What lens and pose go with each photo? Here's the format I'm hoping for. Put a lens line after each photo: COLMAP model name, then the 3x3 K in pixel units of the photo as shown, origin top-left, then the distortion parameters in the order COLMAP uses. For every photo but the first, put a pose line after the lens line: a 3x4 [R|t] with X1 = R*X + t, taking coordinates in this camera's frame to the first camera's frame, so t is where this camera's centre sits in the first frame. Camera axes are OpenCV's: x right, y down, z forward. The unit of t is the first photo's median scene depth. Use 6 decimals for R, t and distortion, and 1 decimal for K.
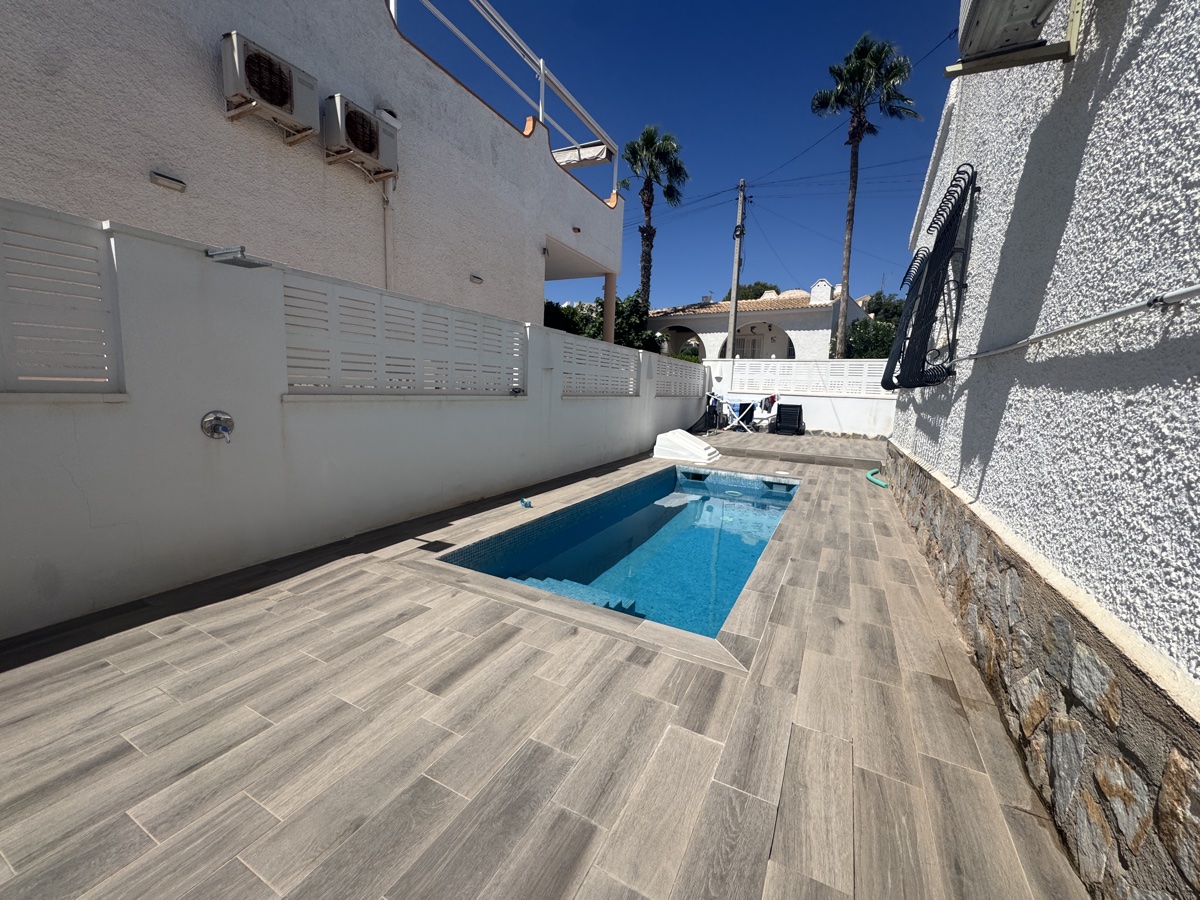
lens RADIAL K [[479.9, 0, 598.8], [0, 479.9, 448.5], [0, 0, 1]] dist [-0.004163, 0.000365]
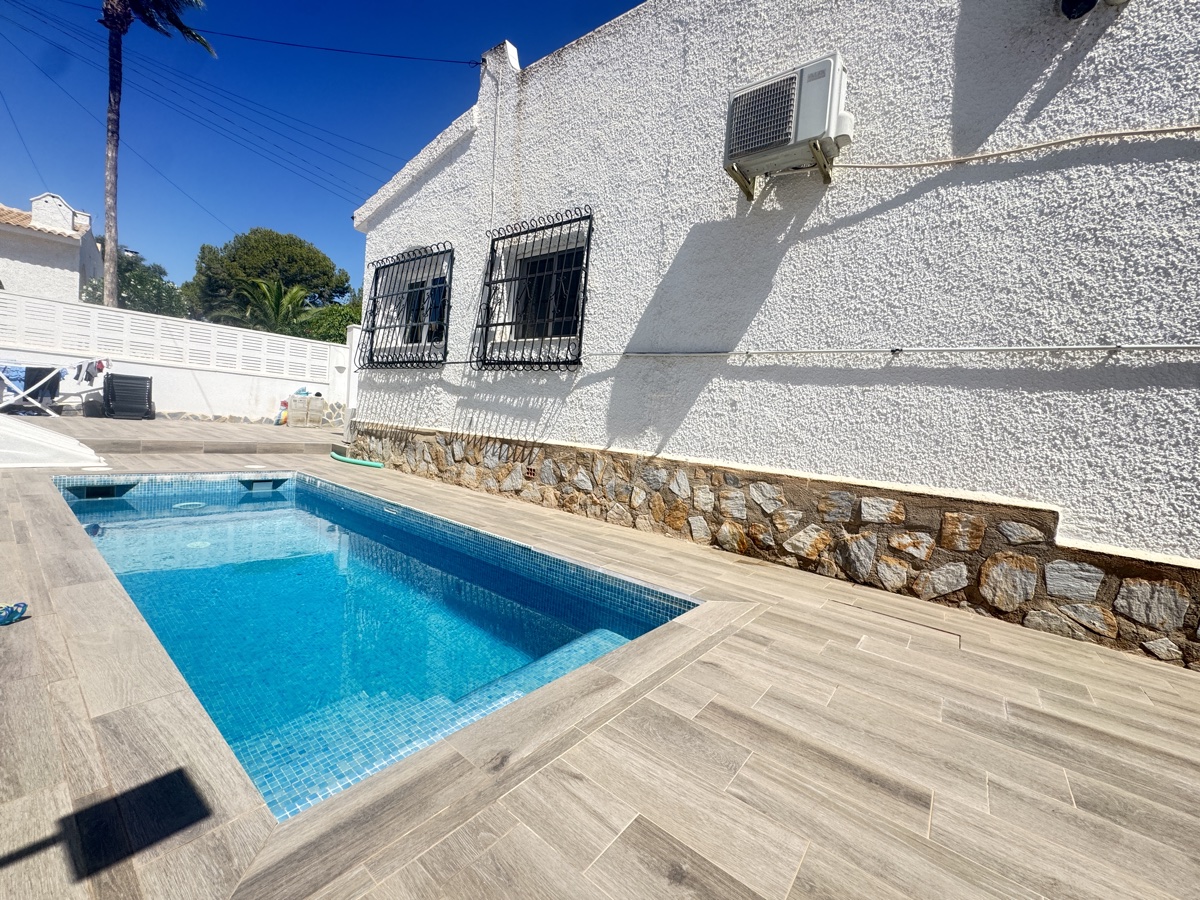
lens RADIAL K [[479.9, 0, 598.8], [0, 479.9, 448.5], [0, 0, 1]] dist [-0.004163, 0.000365]
pose [[0.184459, -0.075197, 0.979959, -0.659447], [0.044254, 0.996693, 0.068151, -0.013534], [-0.981843, 0.030796, 0.187177, 0.844168]]
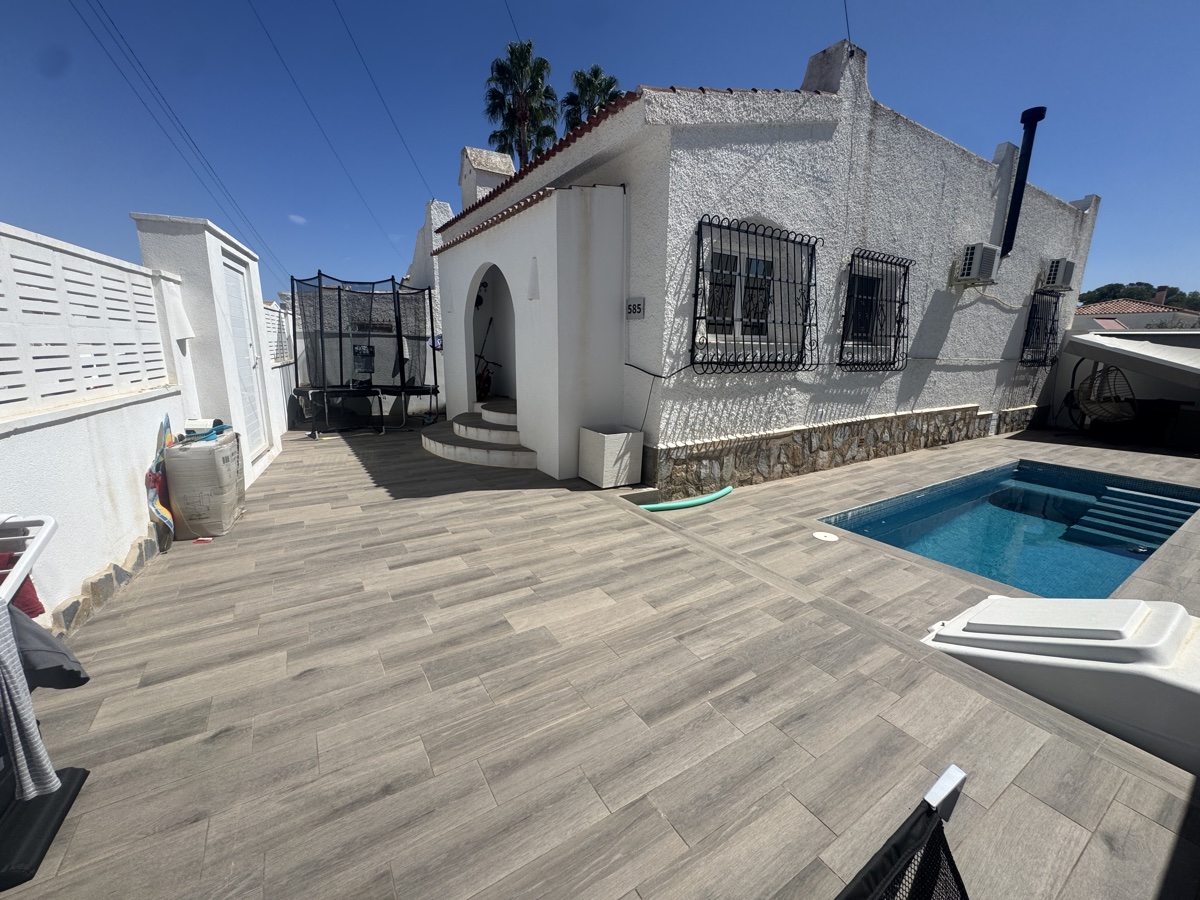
lens RADIAL K [[479.9, 0, 598.8], [0, 479.9, 448.5], [0, 0, 1]] dist [-0.004163, 0.000365]
pose [[-0.863929, -0.153702, 0.479585, 0.929520], [0.015707, 0.943602, 0.330709, -0.603835], [-0.503368, 0.293242, -0.812791, 4.018756]]
